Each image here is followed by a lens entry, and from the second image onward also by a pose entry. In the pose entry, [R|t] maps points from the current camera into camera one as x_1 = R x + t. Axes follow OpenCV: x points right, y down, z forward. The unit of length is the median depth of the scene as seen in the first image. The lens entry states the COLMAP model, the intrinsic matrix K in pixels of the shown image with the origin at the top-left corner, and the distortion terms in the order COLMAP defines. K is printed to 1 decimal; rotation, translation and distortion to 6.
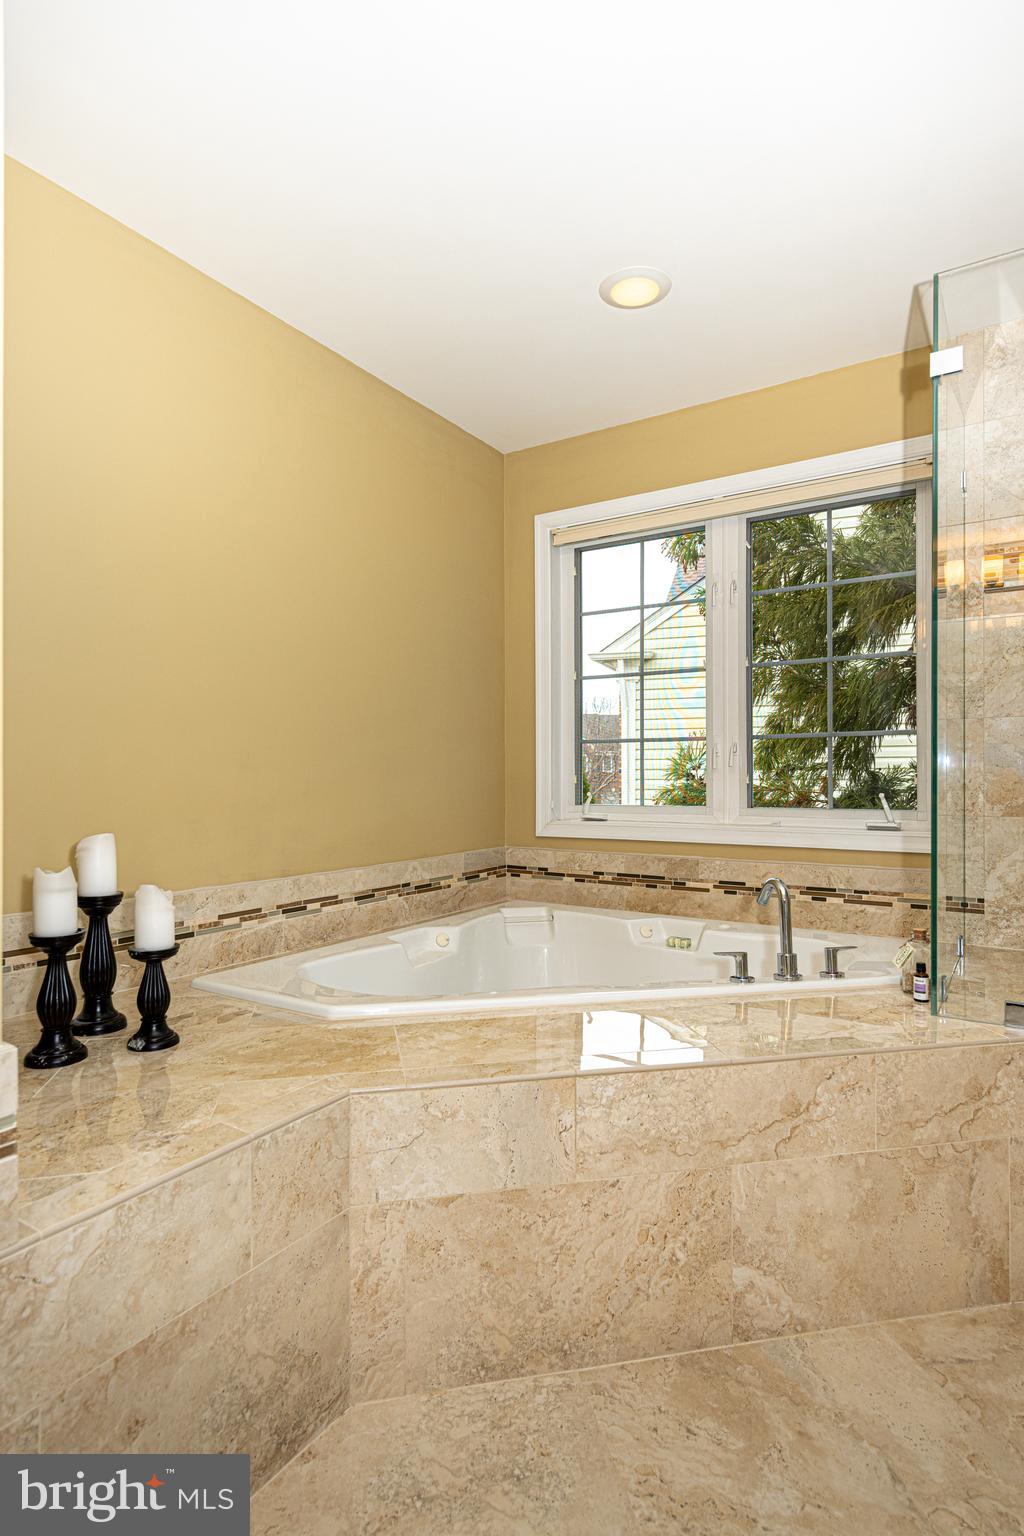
lens RADIAL K [[814.2, 0, 512.8], [0, 814.2, 774.6], [0, 0, 1]] dist [0.005534, 0.000111]
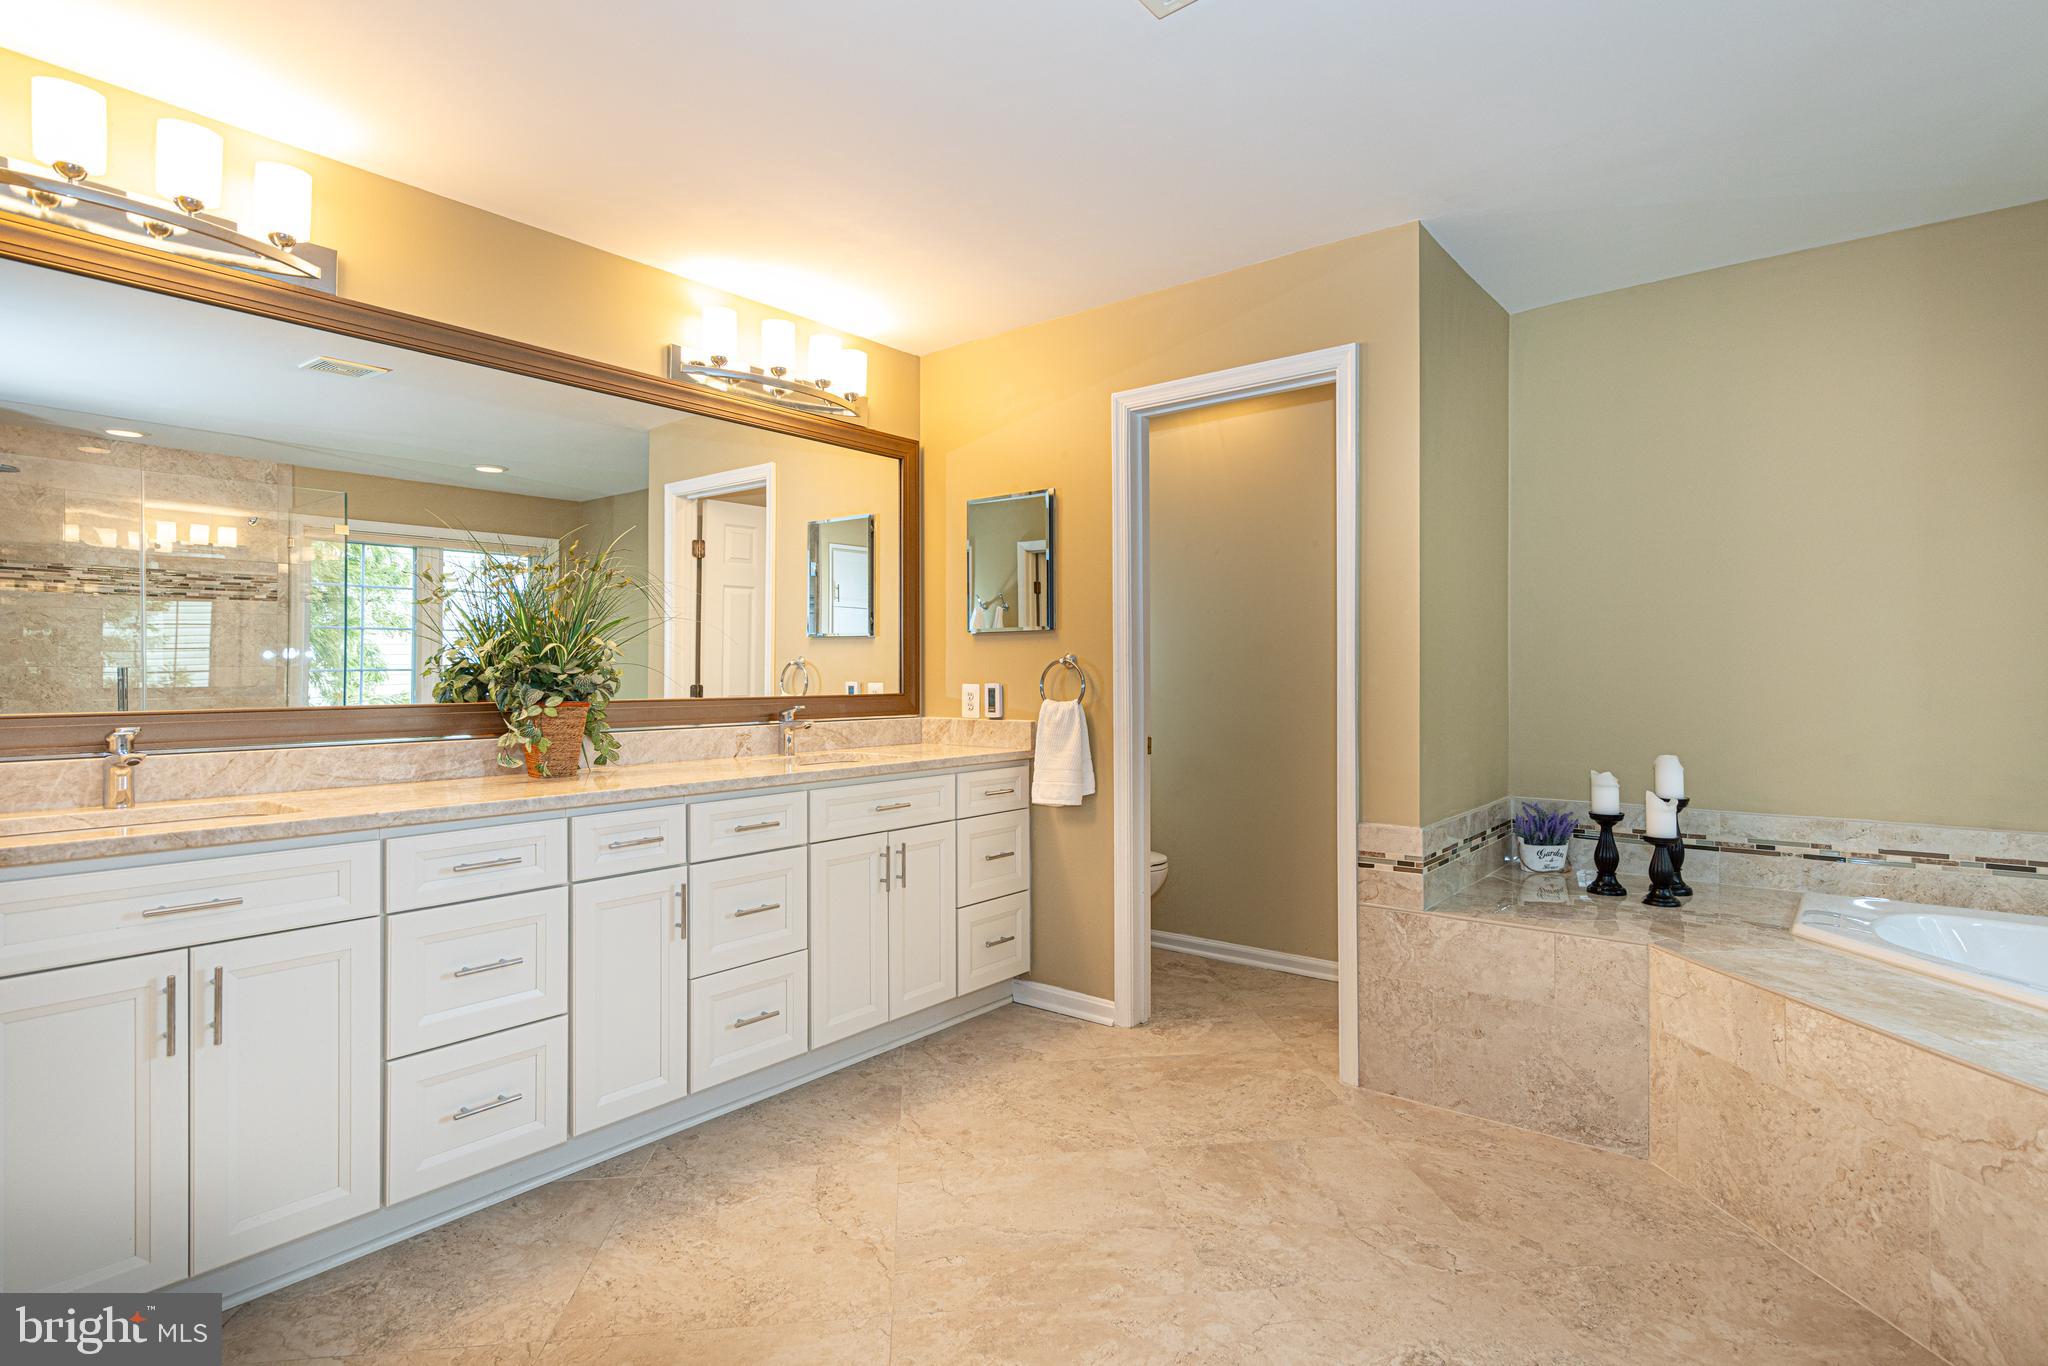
lens RADIAL K [[1010.2, 0, 1024.0], [0, 1010.2, 677.6], [0, 0, 1]] dist [0.000618, 0.000041]
pose [[-0.113918, 0.004847, -0.993478, 1.562458], [0.007067, 0.999967, 0.004068, -0.087942], [0.993465, -0.006558, -0.113948, 0.103725]]
